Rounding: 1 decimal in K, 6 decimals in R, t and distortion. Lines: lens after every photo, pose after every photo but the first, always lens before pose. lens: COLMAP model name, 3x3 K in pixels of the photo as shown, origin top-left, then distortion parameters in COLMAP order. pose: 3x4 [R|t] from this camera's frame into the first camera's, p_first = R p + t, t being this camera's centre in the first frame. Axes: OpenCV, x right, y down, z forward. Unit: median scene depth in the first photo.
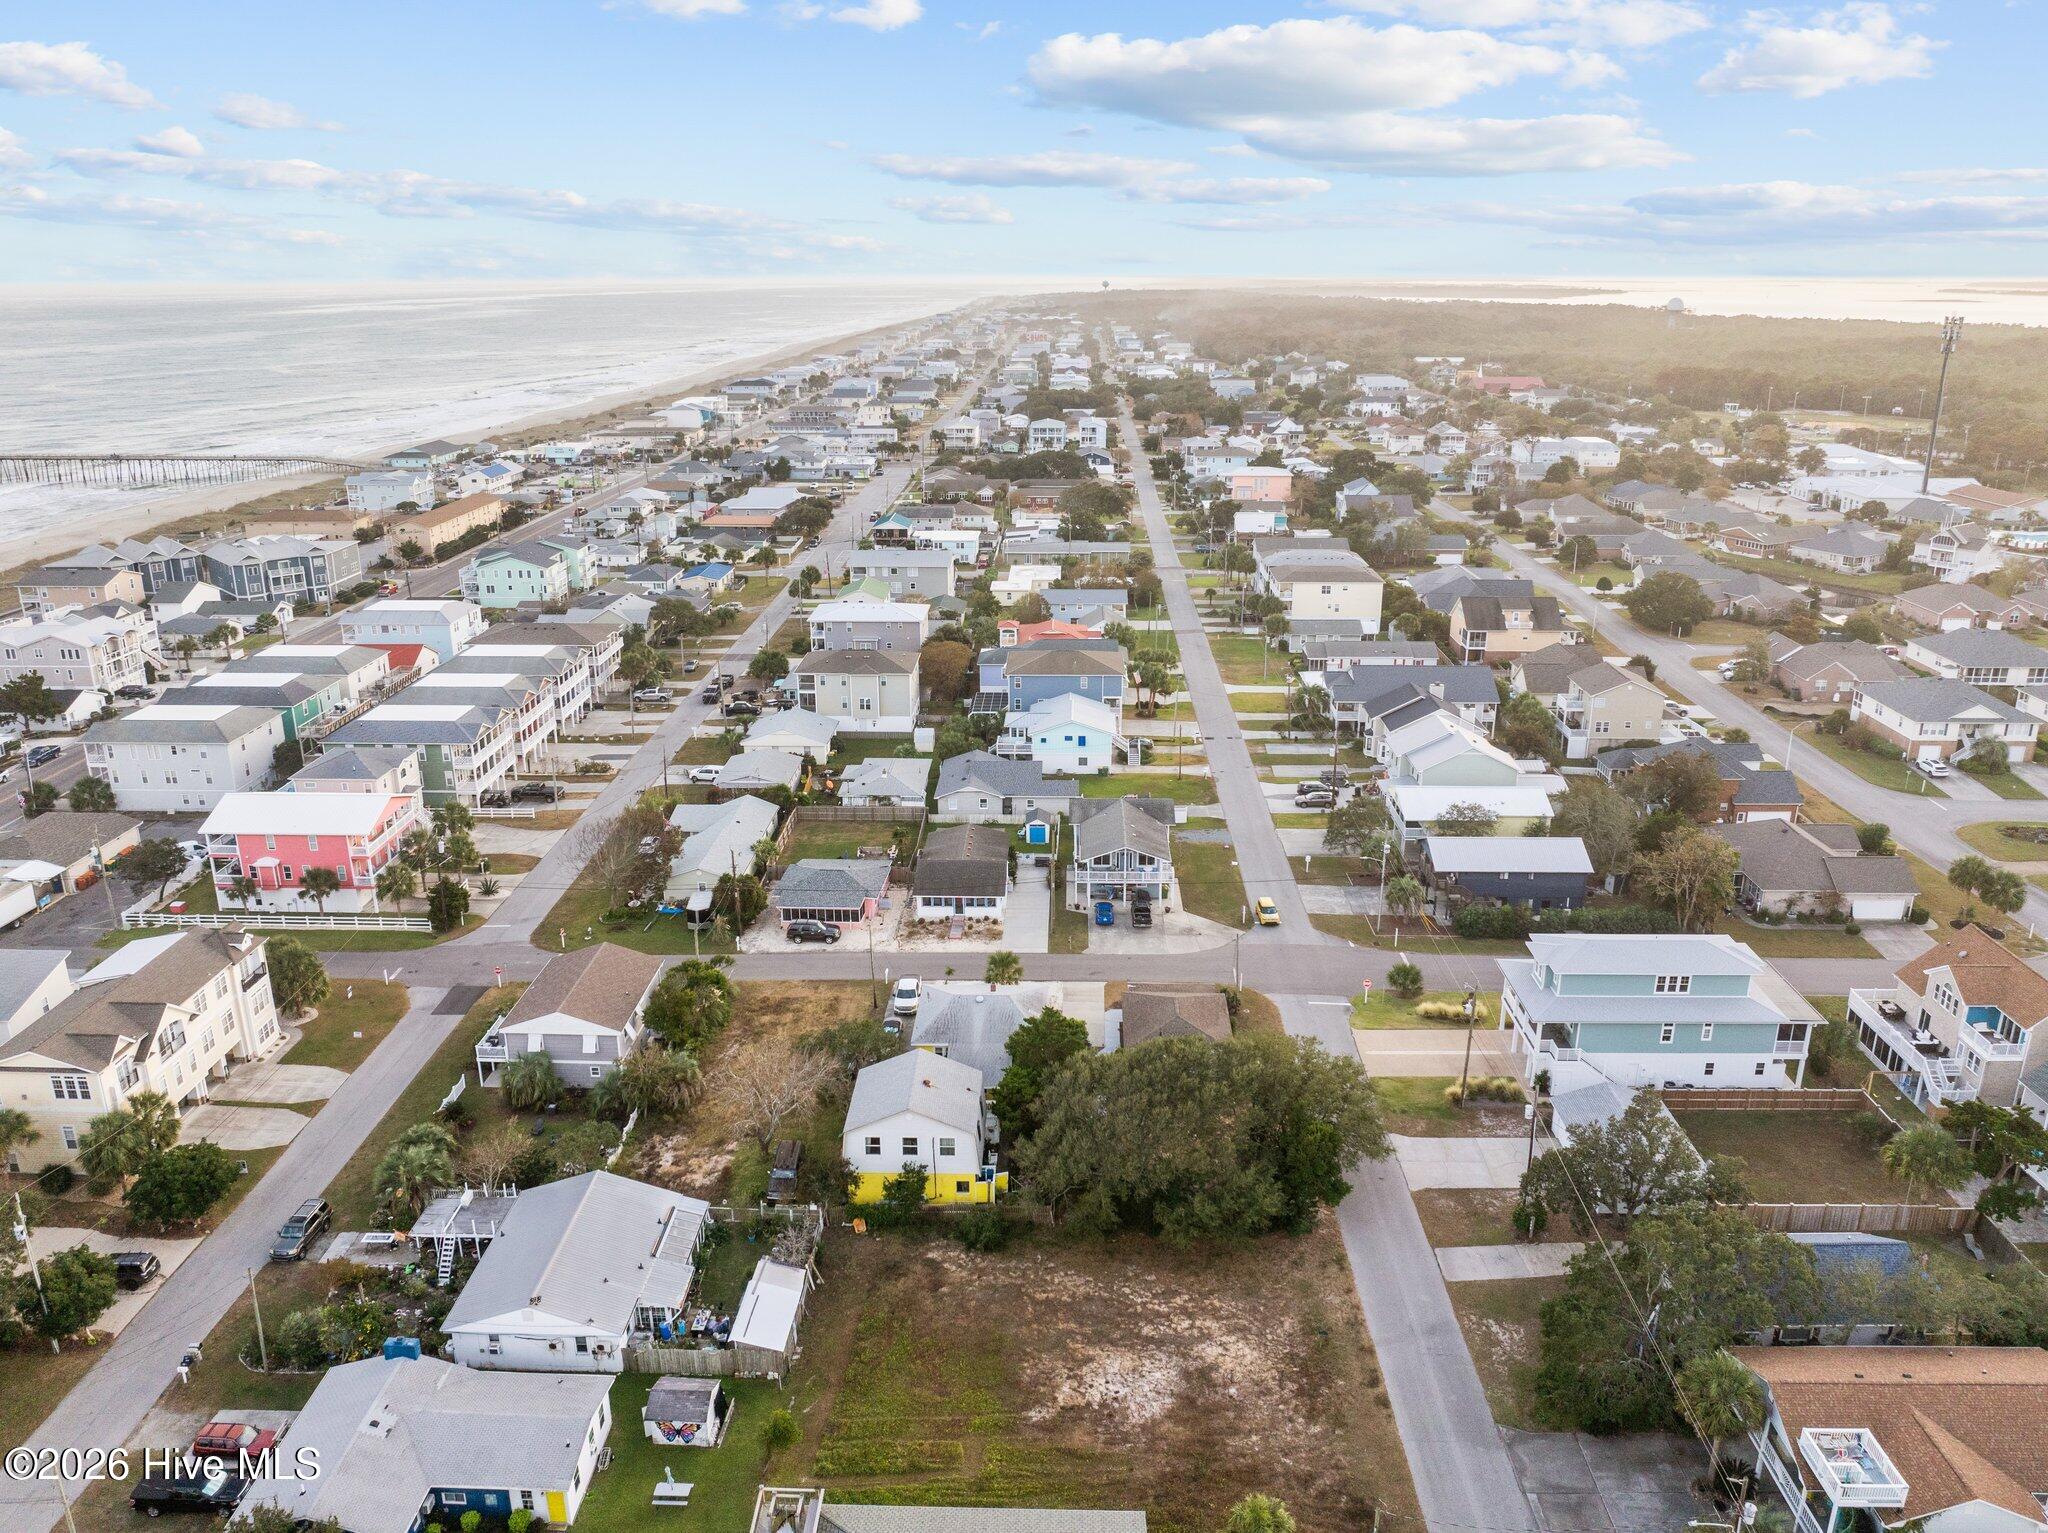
lens RADIAL K [[1477.8, 0, 1023.4], [0, 1477.8, 764.5], [0, 0, 1]] dist [-0.036126, -0.006683]
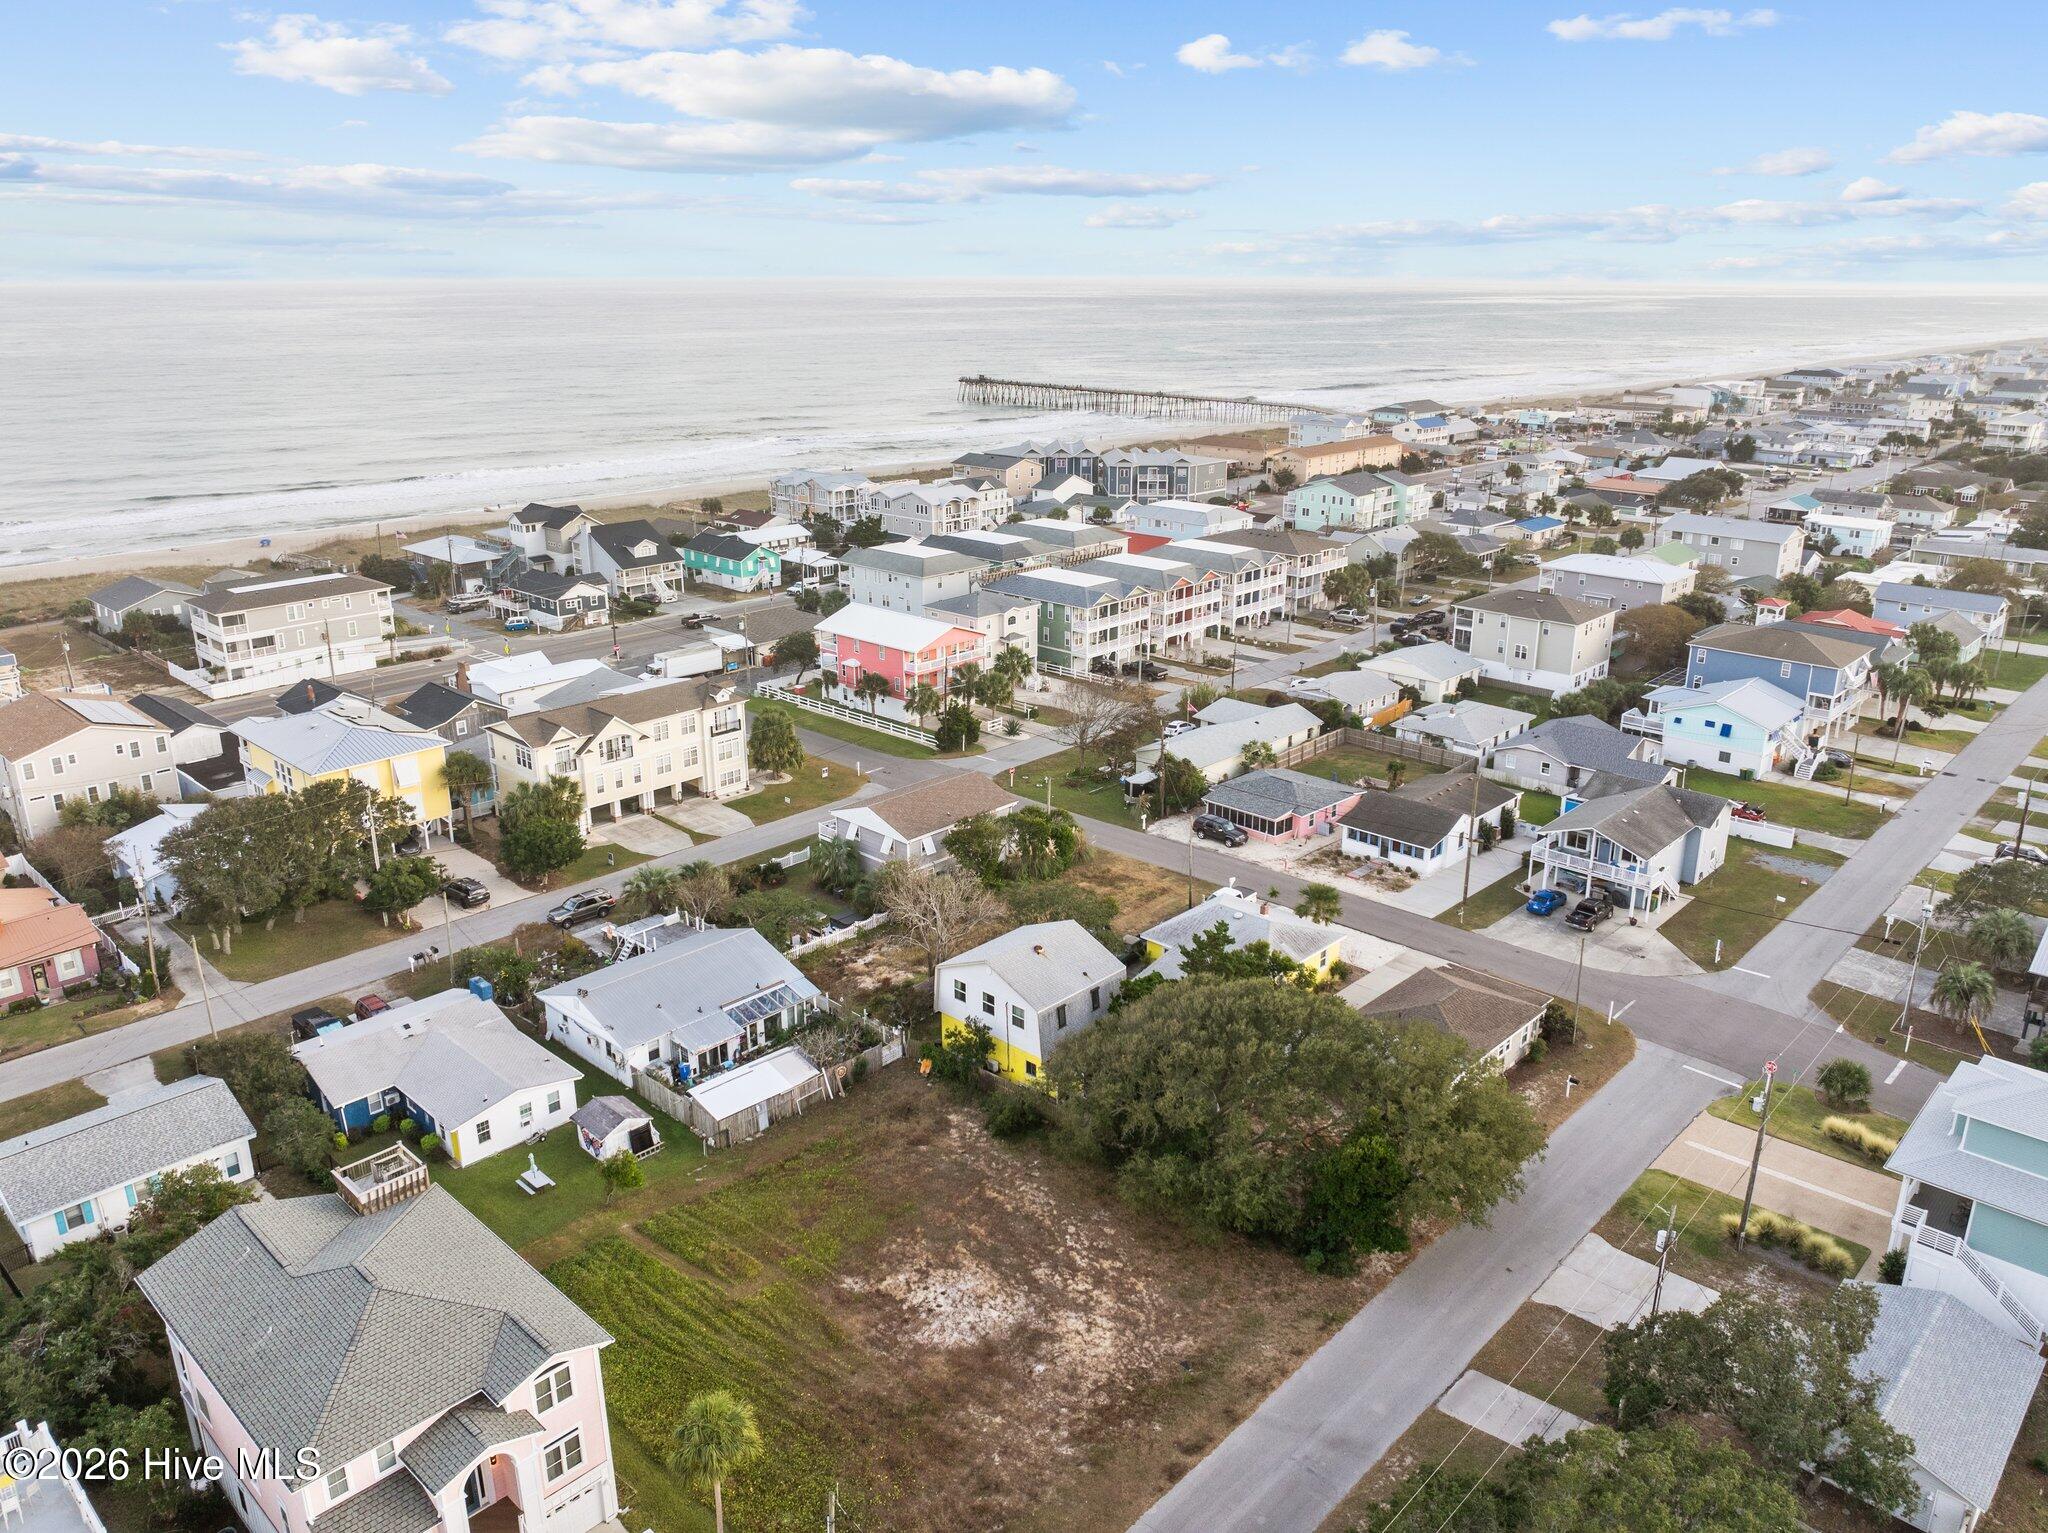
lens RADIAL K [[1467.0, 0, 1022.9], [0, 1467.0, 766.3], [0, 0, 1]] dist [-0.028065, -0.014519]
pose [[0.747515, 0.213444, -0.629017, 0.424288], [-0.211540, 0.974158, 0.079169, 0.034744], [0.629660, 0.073882, 0.773350, 0.265629]]
